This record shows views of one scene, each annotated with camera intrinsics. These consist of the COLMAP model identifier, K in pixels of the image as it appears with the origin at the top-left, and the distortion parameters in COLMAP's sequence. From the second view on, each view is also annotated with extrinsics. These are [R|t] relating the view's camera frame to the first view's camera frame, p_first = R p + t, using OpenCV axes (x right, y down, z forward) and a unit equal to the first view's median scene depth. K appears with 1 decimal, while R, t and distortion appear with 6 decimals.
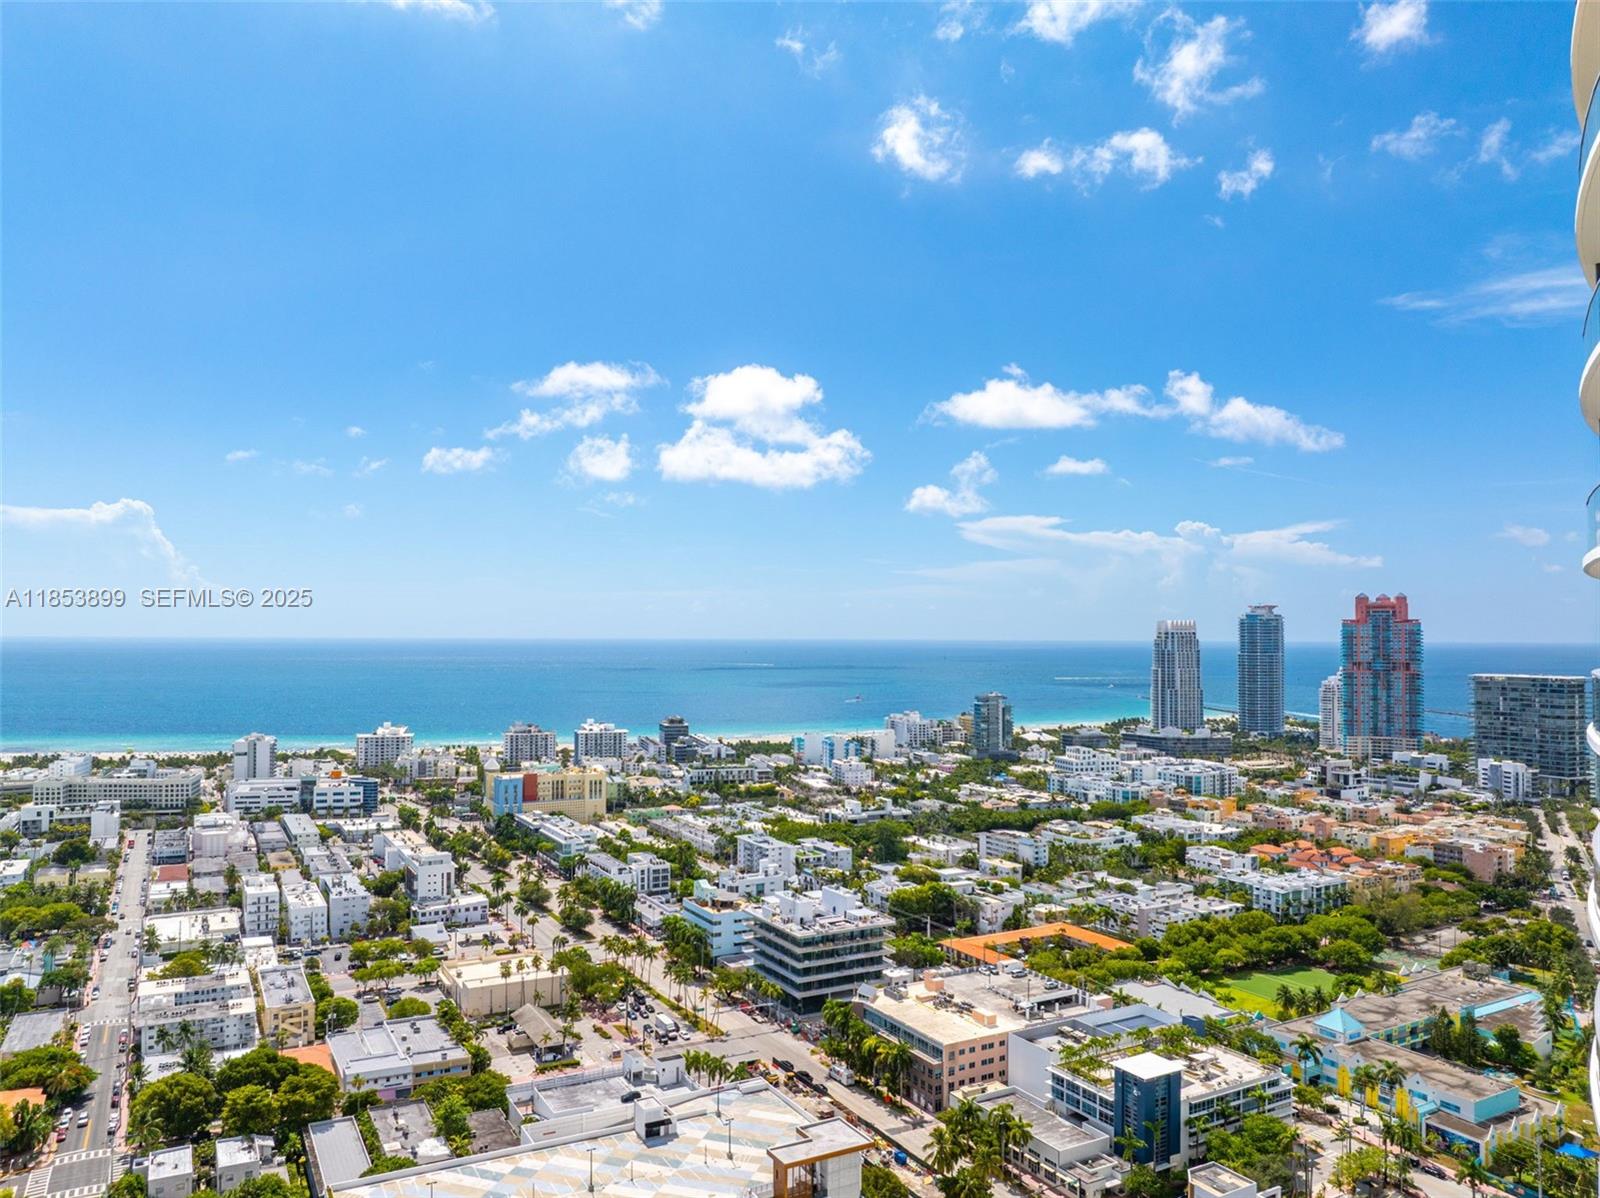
lens RADIAL K [[1151.1, 0, 800.4], [0, 1151.1, 602.8], [0, 0, 1]] dist [-0.048472, 0.023882]
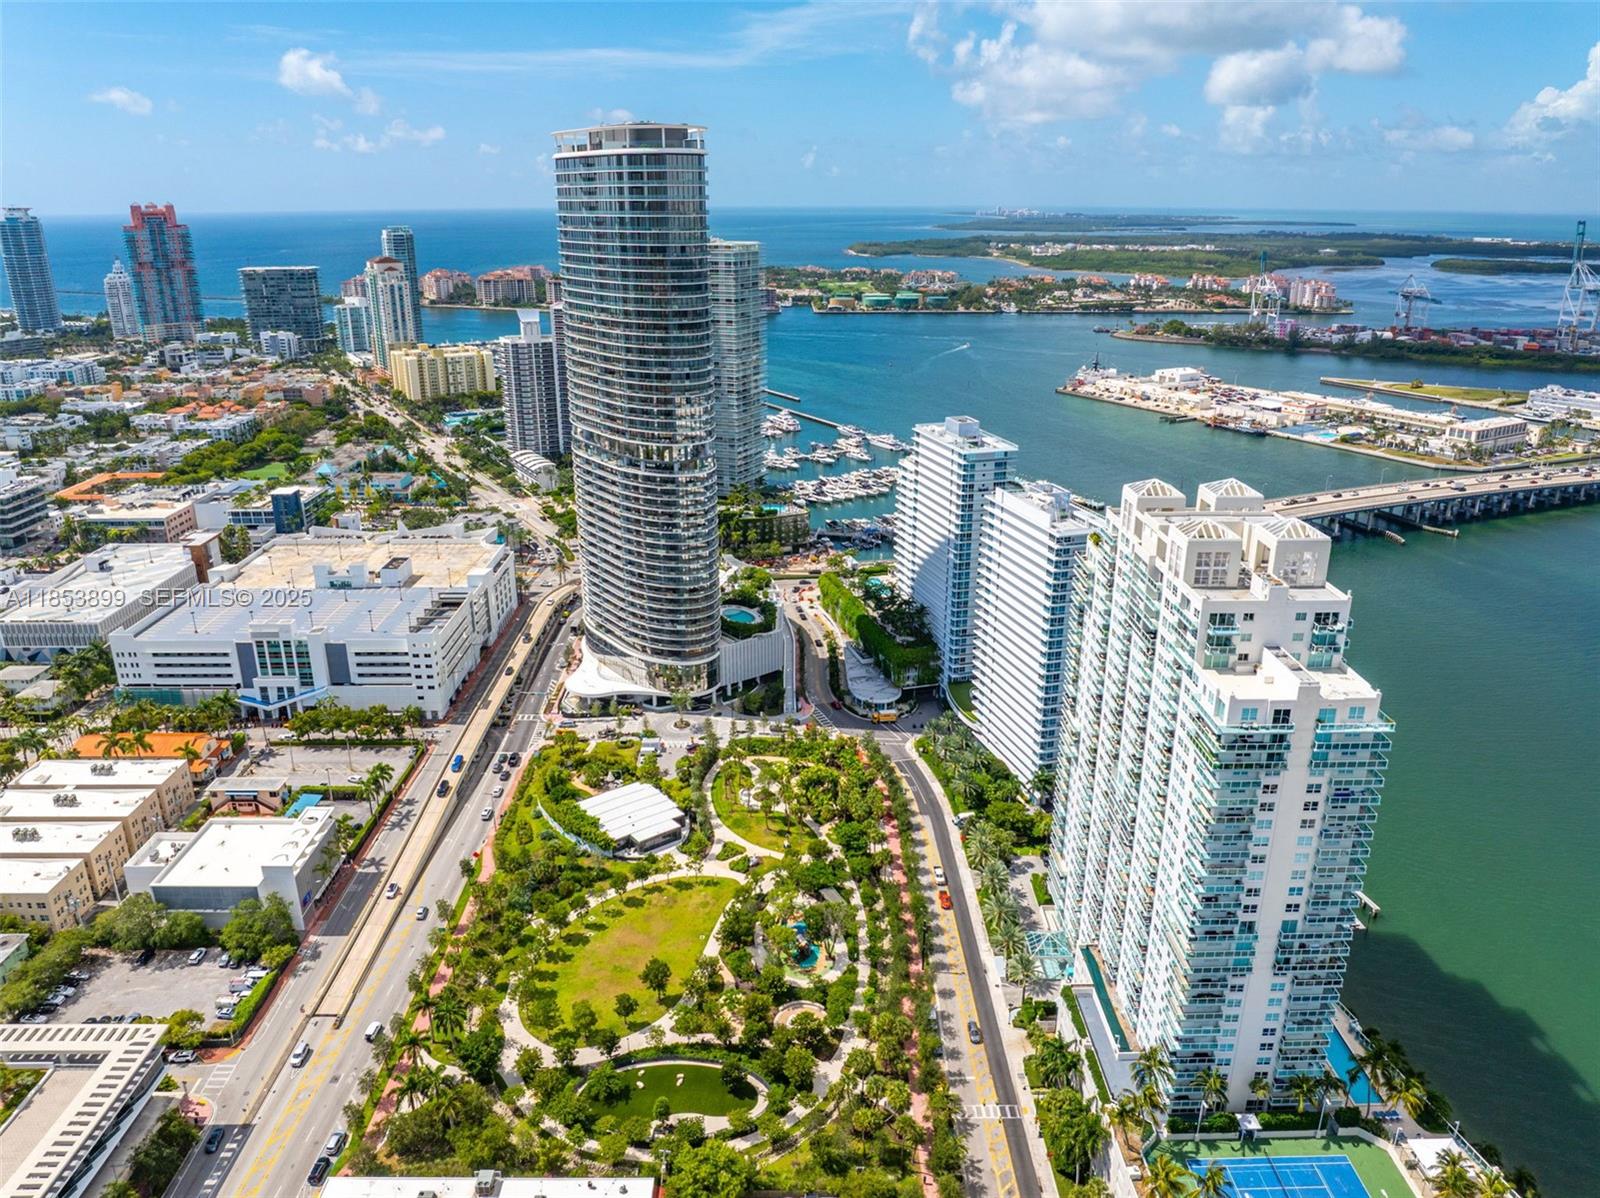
lens RADIAL K [[1125.0, 0, 798.2], [0, 1125.0, 622.6], [0, 0, 1]] dist [-0.036482, 0.002371]
pose [[0.481099, -0.313723, 0.818610, -0.528207], [-0.020565, 0.929480, 0.368298, -0.080797], [-0.876425, -0.194023, 0.440721, -0.422934]]
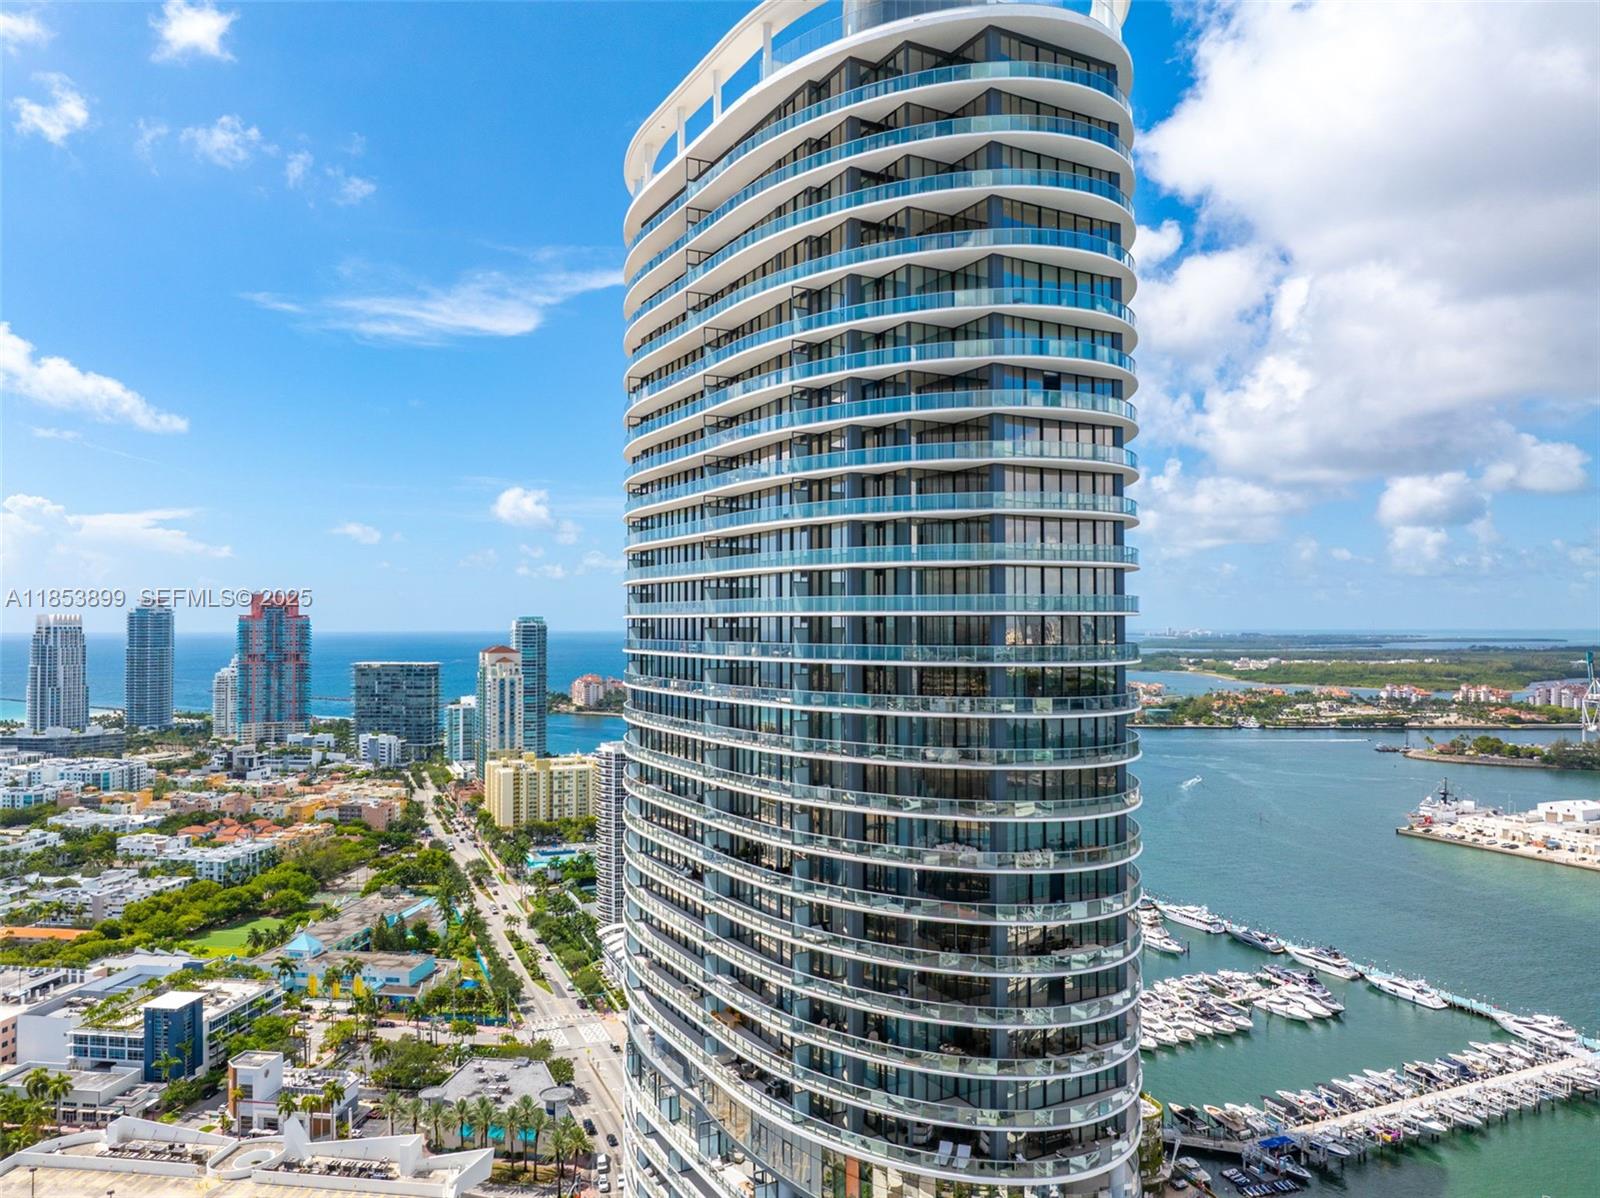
lens RADIAL K [[1151.1, 0, 800.4], [0, 1151.1, 602.8], [0, 0, 1]] dist [-0.048472, 0.023882]
pose [[0.597377, 0.011035, 0.801885, -0.133632], [-0.018070, 0.999837, -0.000298, -0.011545], [-0.801757, -0.014312, 0.597478, -0.119598]]
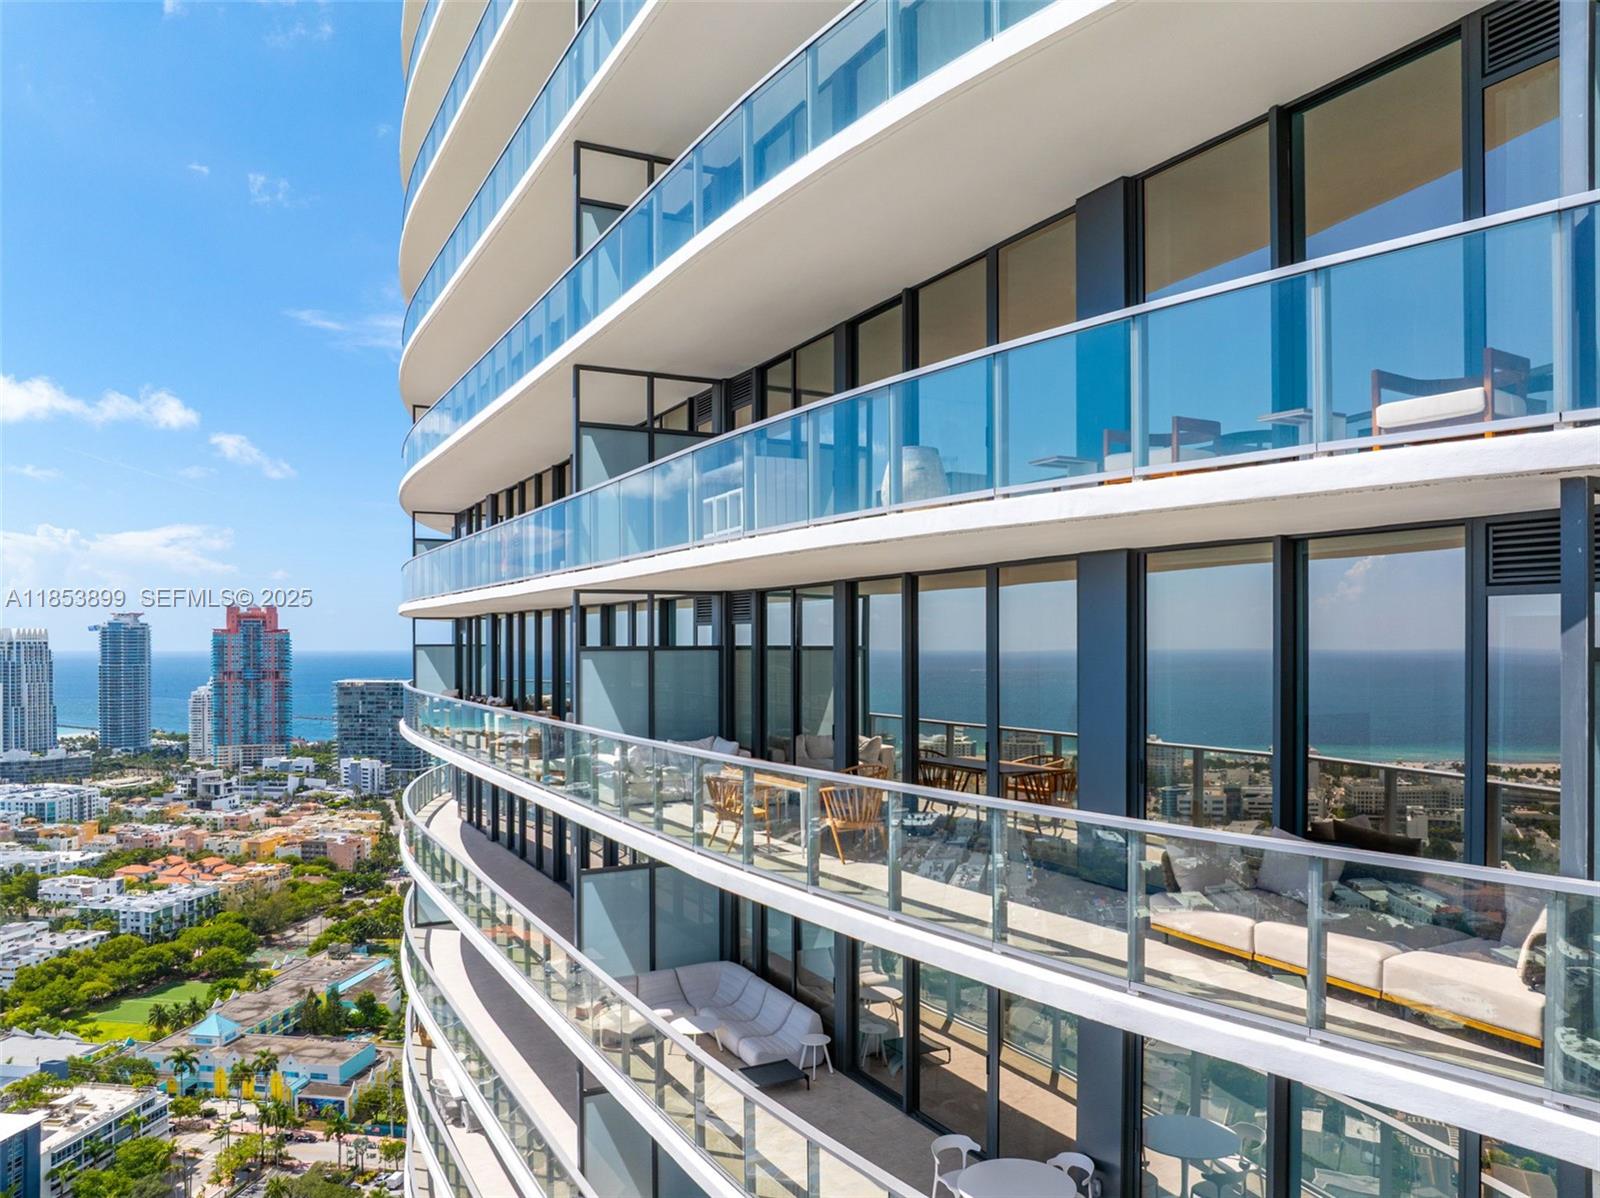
lens RADIAL K [[1160.8, 0, 807.3], [0, 1160.8, 659.8], [0, 0, 1]] dist [-0.073586, 0.053958]
pose [[0.602614, -0.013524, 0.797918, -0.008538], [-0.020164, 0.999279, 0.032165, -0.001489], [-0.797778, -0.035473, 0.601907, -0.015542]]
